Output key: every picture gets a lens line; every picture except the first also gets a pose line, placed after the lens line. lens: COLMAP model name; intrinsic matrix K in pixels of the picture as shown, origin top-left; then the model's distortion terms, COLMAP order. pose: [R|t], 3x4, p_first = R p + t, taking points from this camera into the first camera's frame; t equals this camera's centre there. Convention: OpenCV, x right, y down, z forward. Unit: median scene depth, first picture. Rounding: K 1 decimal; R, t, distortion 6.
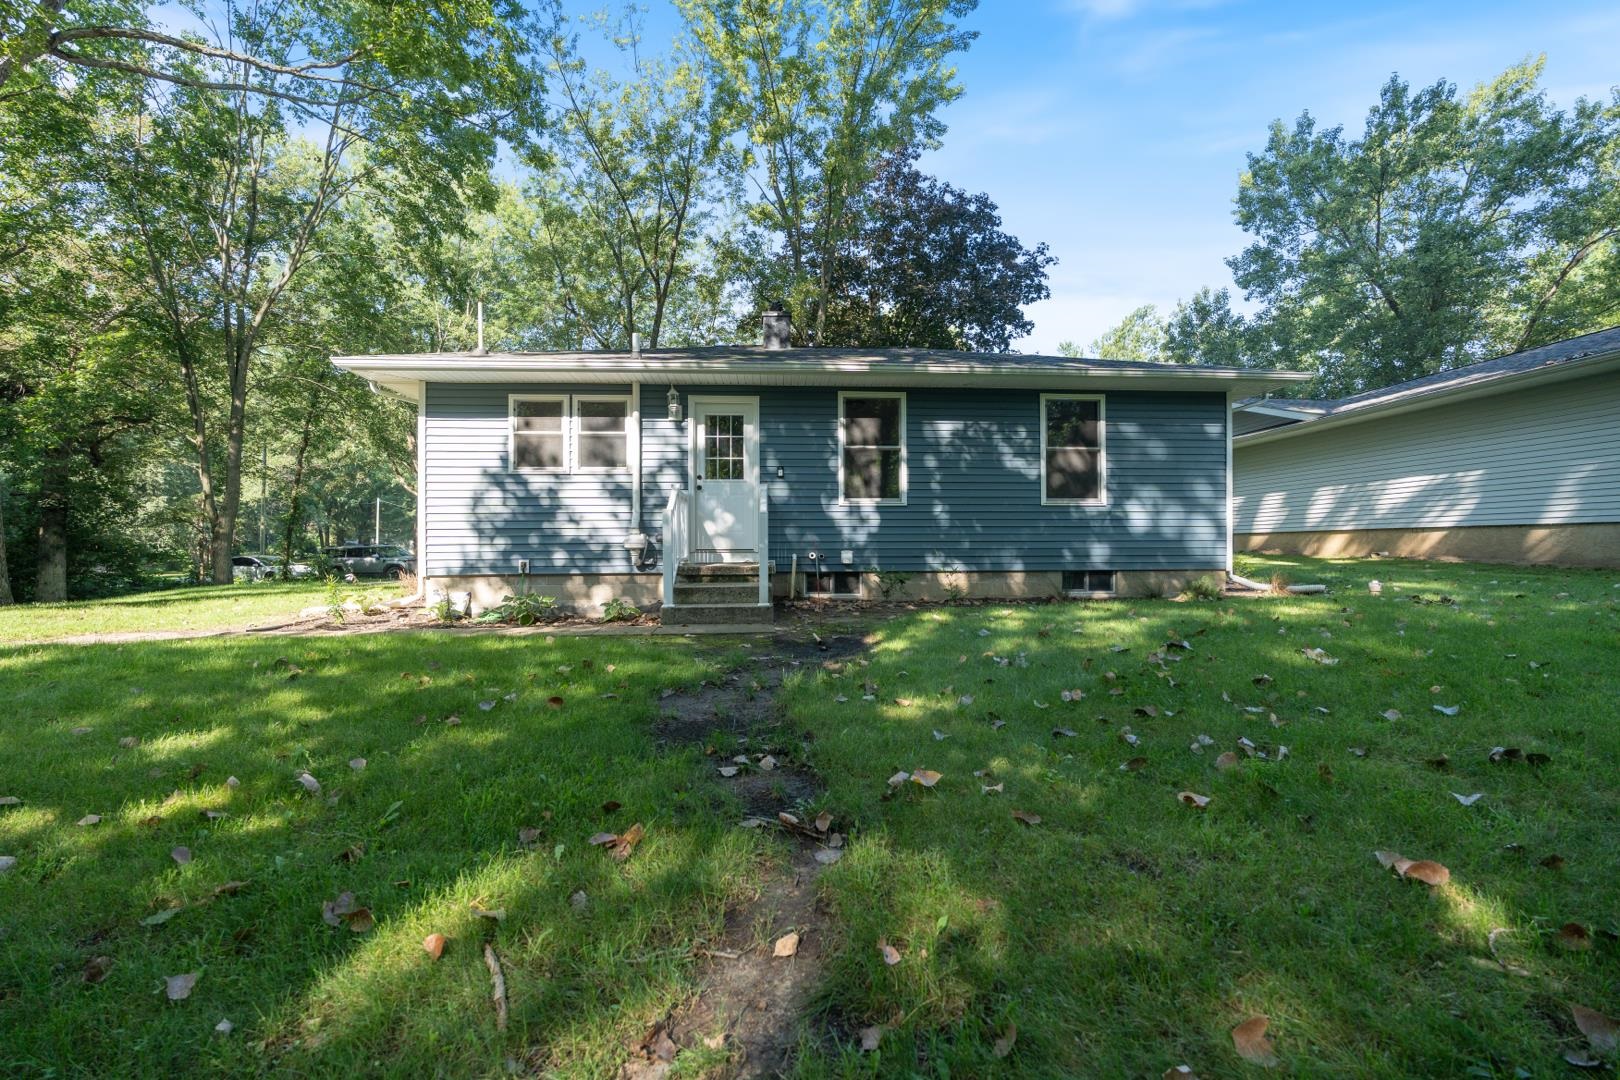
lens RADIAL K [[711.1, 0, 807.5], [0, 711.1, 545.5], [0, 0, 1]] dist [-0.002331, -0.000055]
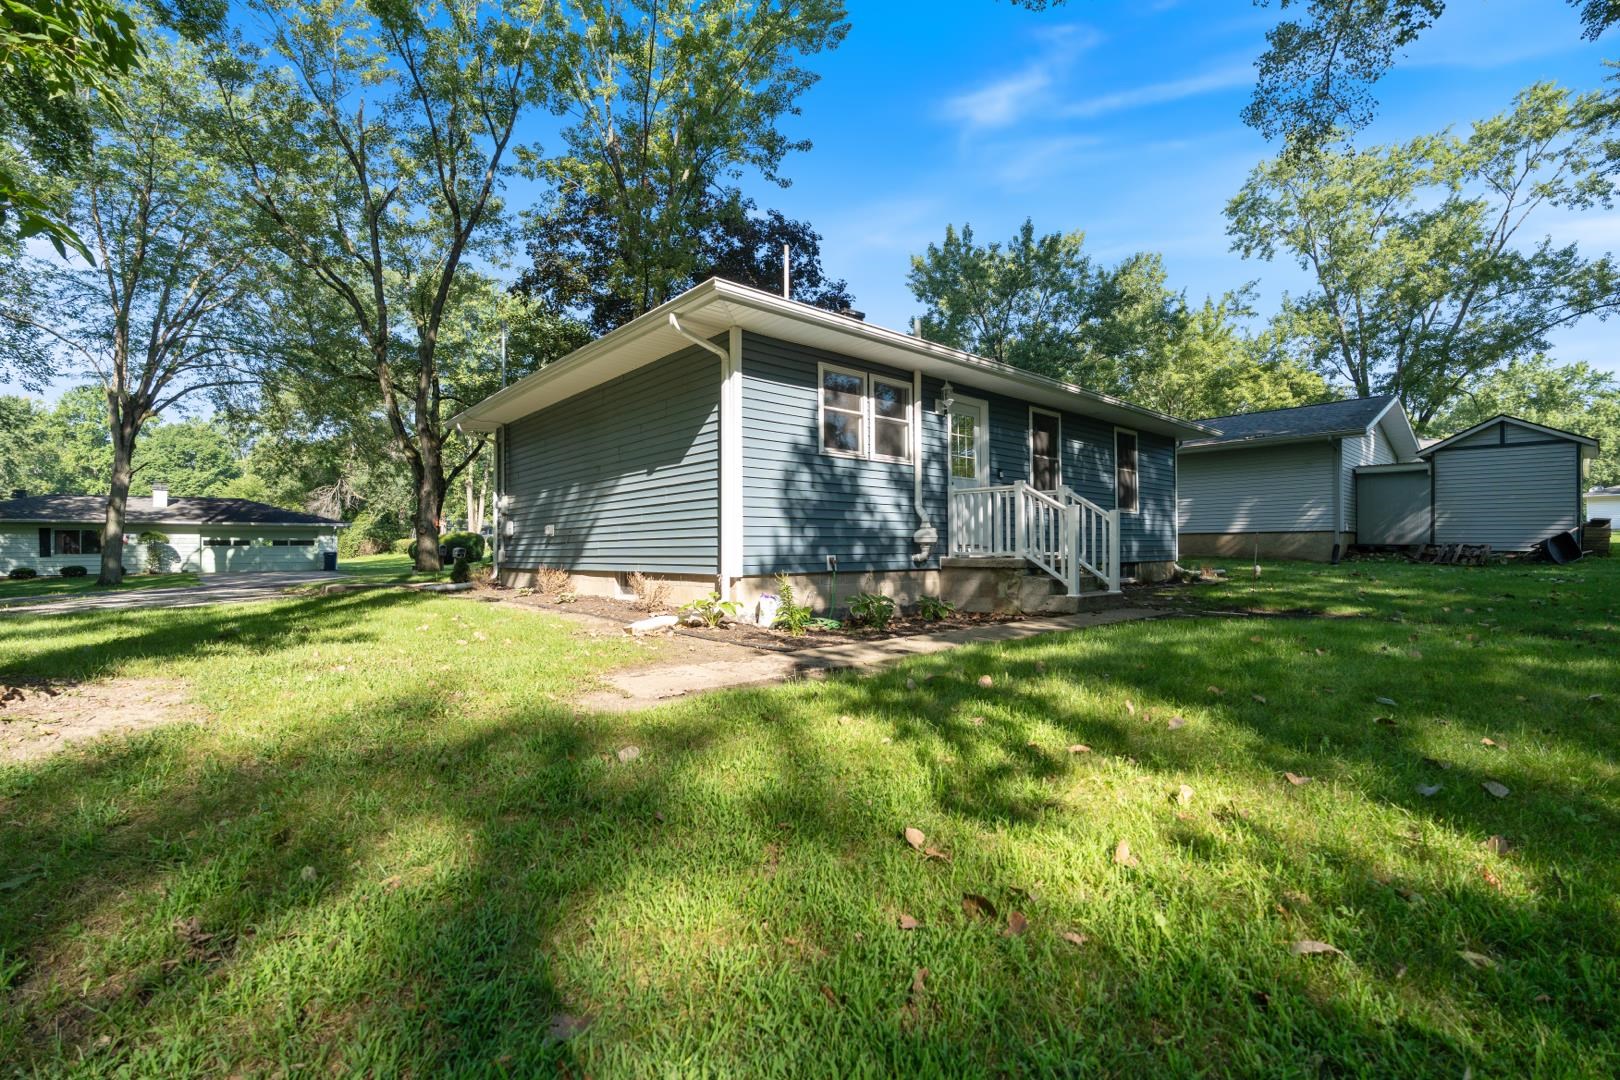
lens RADIAL K [[711.1, 0, 807.5], [0, 711.1, 545.5], [0, 0, 1]] dist [-0.002331, -0.000055]
pose [[0.795685, 0.004590, 0.605693, -0.943802], [0.000526, 0.999966, -0.008269, 0.016834], [-0.605710, 0.006898, 0.795656, 0.320383]]
